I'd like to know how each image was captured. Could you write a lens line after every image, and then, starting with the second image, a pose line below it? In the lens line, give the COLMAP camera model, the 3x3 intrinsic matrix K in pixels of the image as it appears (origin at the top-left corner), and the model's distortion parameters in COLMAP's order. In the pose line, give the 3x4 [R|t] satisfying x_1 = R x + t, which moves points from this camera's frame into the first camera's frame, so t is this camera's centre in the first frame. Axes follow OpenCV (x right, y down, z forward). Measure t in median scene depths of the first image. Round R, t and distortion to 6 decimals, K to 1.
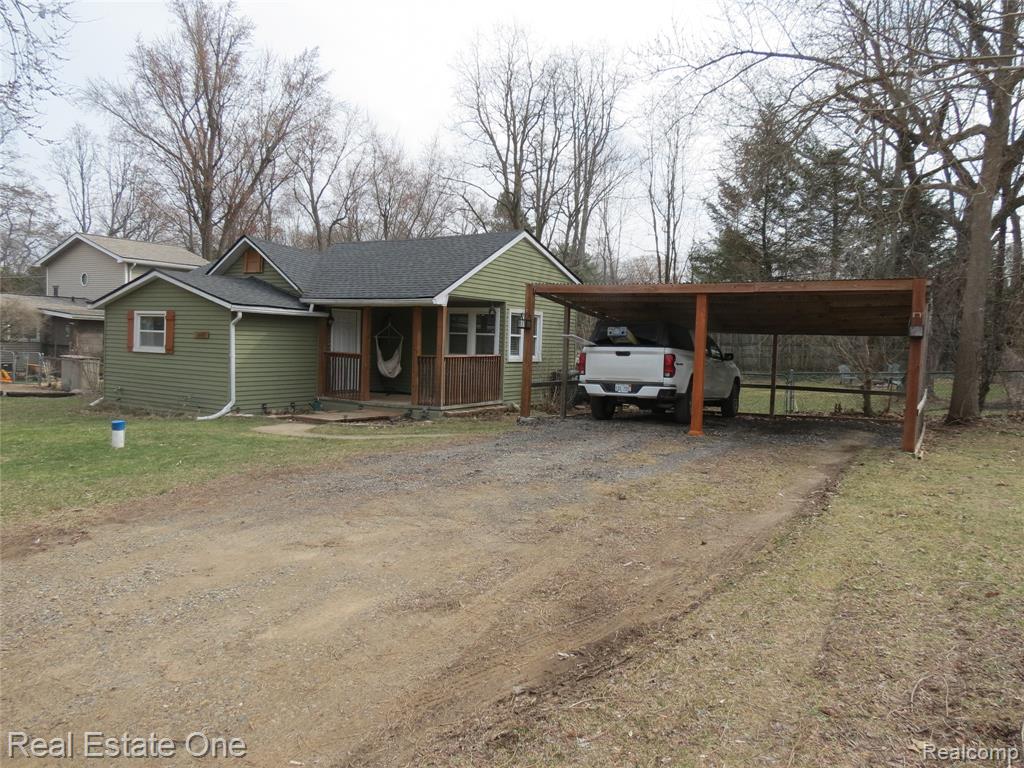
lens RADIAL K [[728.0, 0, 509.2], [0, 728.0, 376.3], [0, 0, 1]] dist [-0.032939, 0.010241]
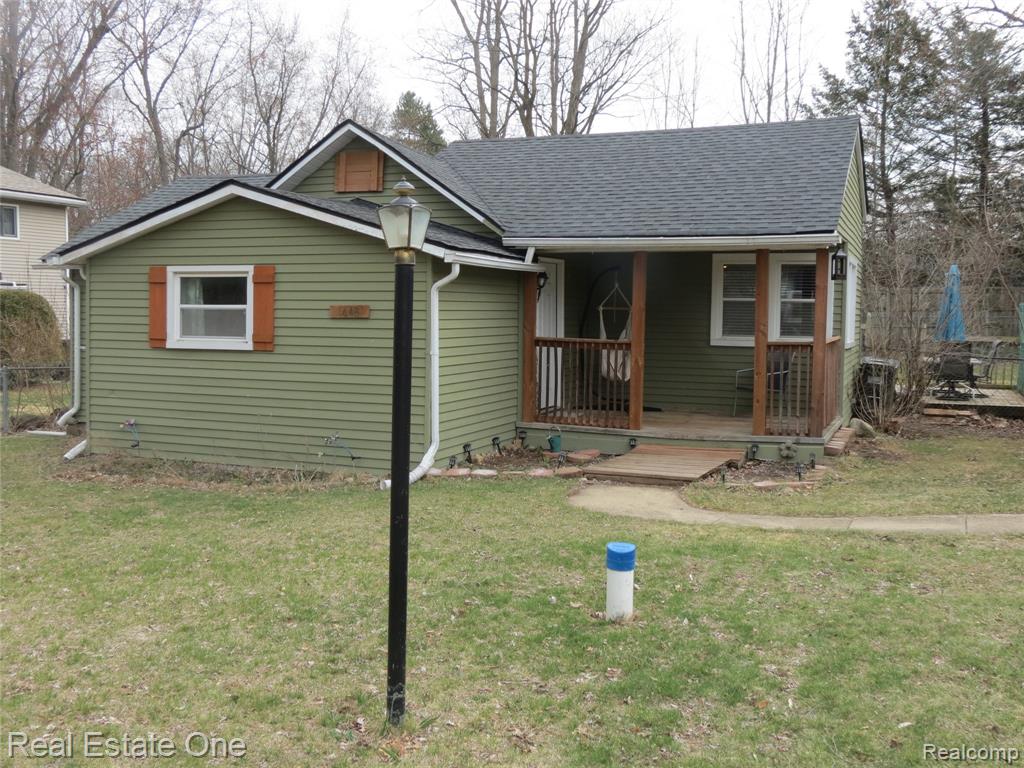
lens RADIAL K [[992.2, 0, 511.7], [0, 992.2, 390.4], [0, 0, 1]] dist [-0.062008, 0.000000]
pose [[0.986329, -0.033448, 0.161357, -0.398981], [0.027517, 0.998866, 0.038850, -0.024957], [-0.162474, -0.033878, 0.986131, 0.289602]]
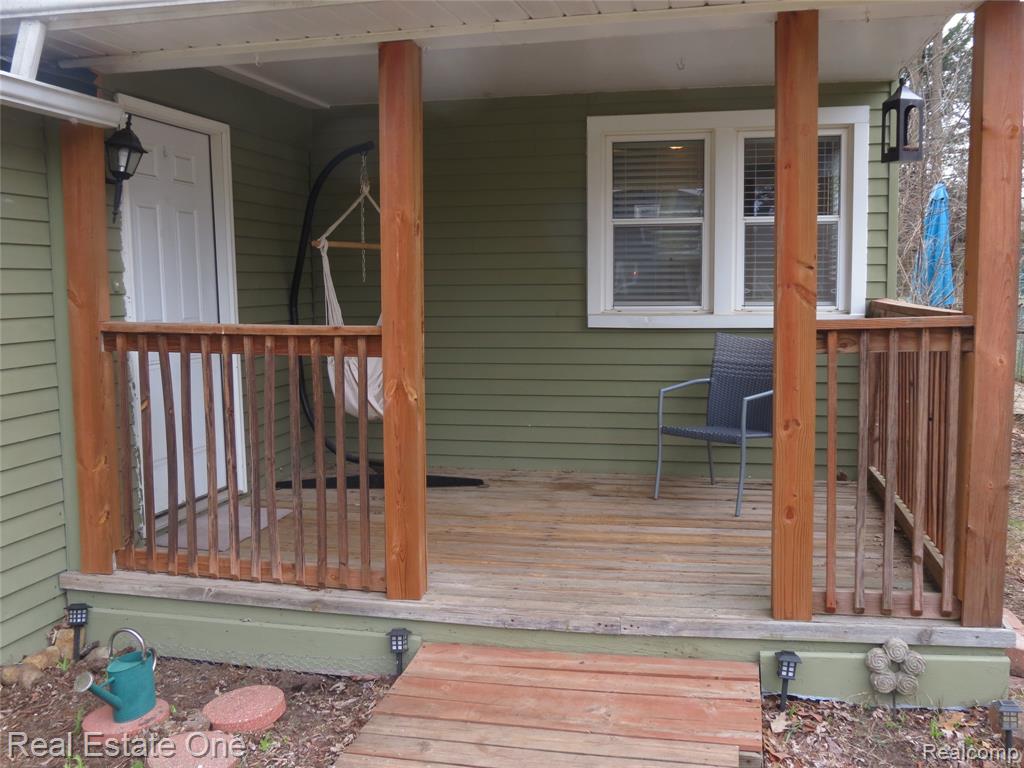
lens RADIAL K [[958.4, 0, 517.8], [0, 958.4, 386.4], [0, 0, 1]] dist [-0.081895, 0.000000]
pose [[0.937033, -0.075057, 0.341081, -0.244383], [0.054680, 0.996118, 0.068985, -0.030387], [-0.344935, -0.045991, 0.937499, 0.762657]]
